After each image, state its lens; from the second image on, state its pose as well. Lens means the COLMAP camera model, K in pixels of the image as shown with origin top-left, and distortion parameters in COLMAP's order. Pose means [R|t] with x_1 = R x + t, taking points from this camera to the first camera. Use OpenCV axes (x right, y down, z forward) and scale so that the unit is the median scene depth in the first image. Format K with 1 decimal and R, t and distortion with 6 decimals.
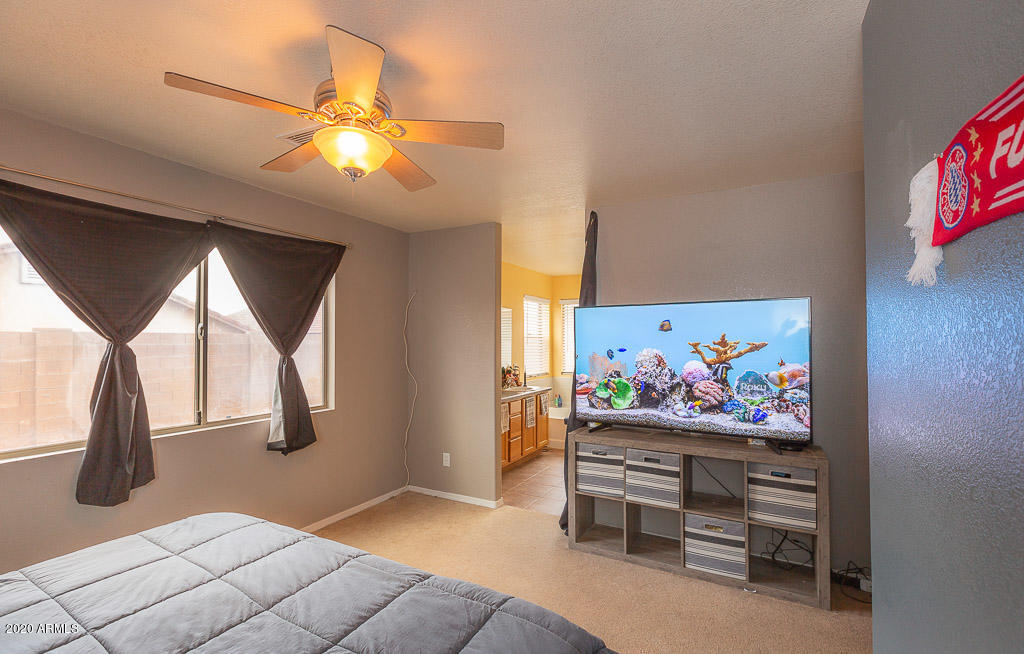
lens RADIAL K [[424.0, 0, 512.7], [0, 424.0, 331.1], [0, 0, 1]] dist [0.001009, 0.000070]
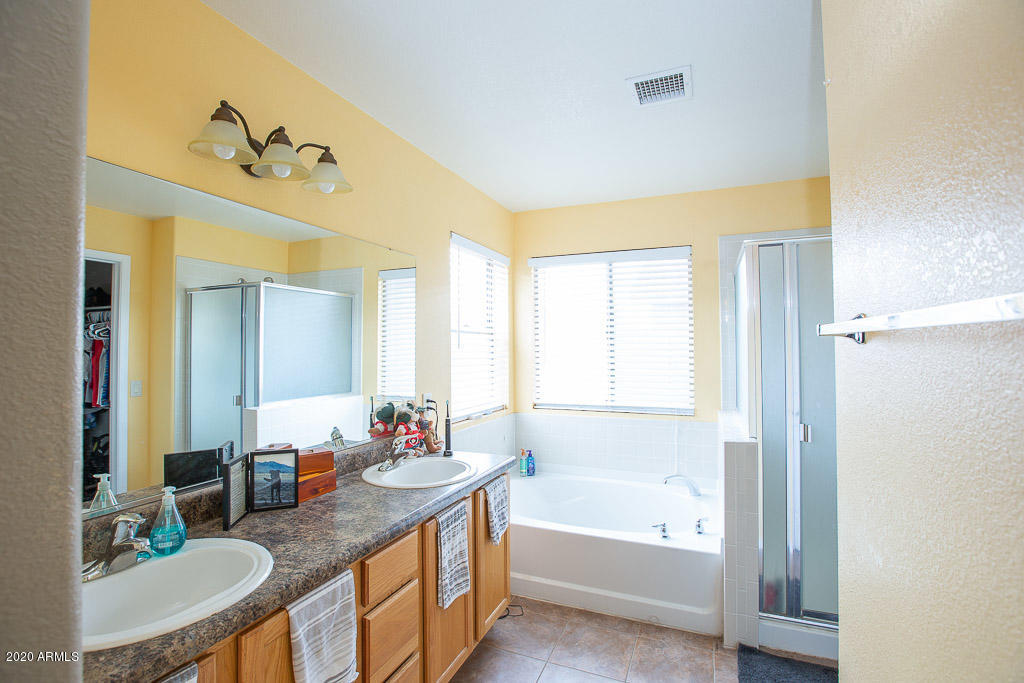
lens RADIAL K [[476.3, 0, 504.0], [0, 476.3, 341.0], [0, 0, 1]] dist [-0.034589, 0.008064]
pose [[0.996575, -0.004974, 0.082541, 0.044112], [0.004515, 0.999973, 0.005747, 0.025254], [-0.082568, -0.005355, 0.996571, 0.557111]]
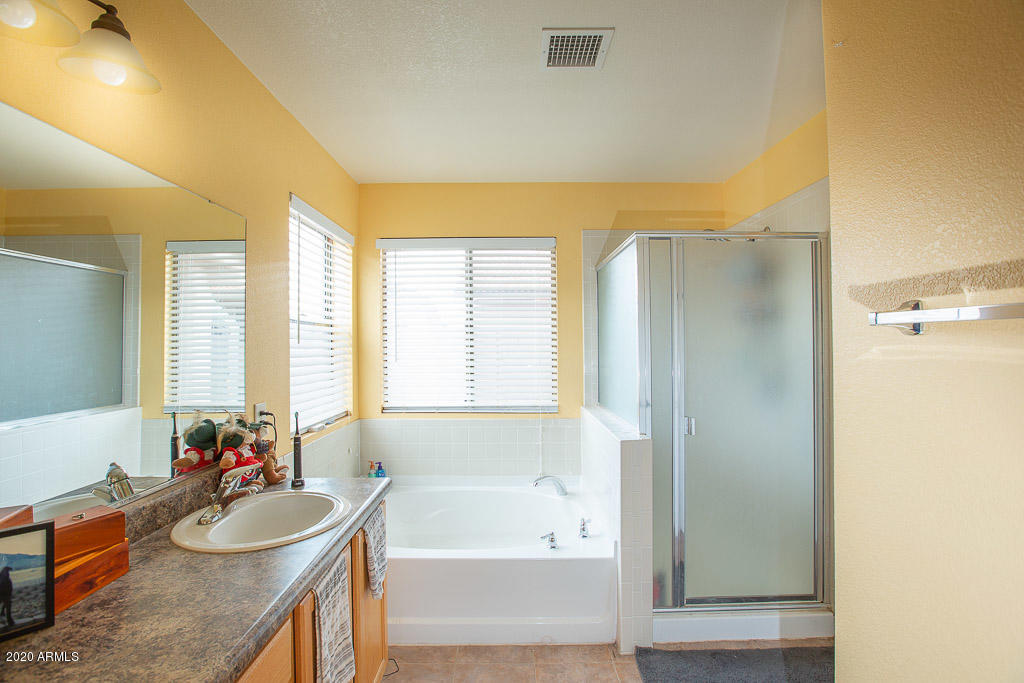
lens RADIAL K [[476.3, 0, 514.5], [0, 476.3, 343.3], [0, 0, 1]] dist [-0.034589, 0.008064]
pose [[0.880277, -0.004138, 0.474442, 0.006593], [-0.003875, 0.999866, 0.015910, 0.029396], [-0.474444, -0.015843, 0.880143, 0.642126]]
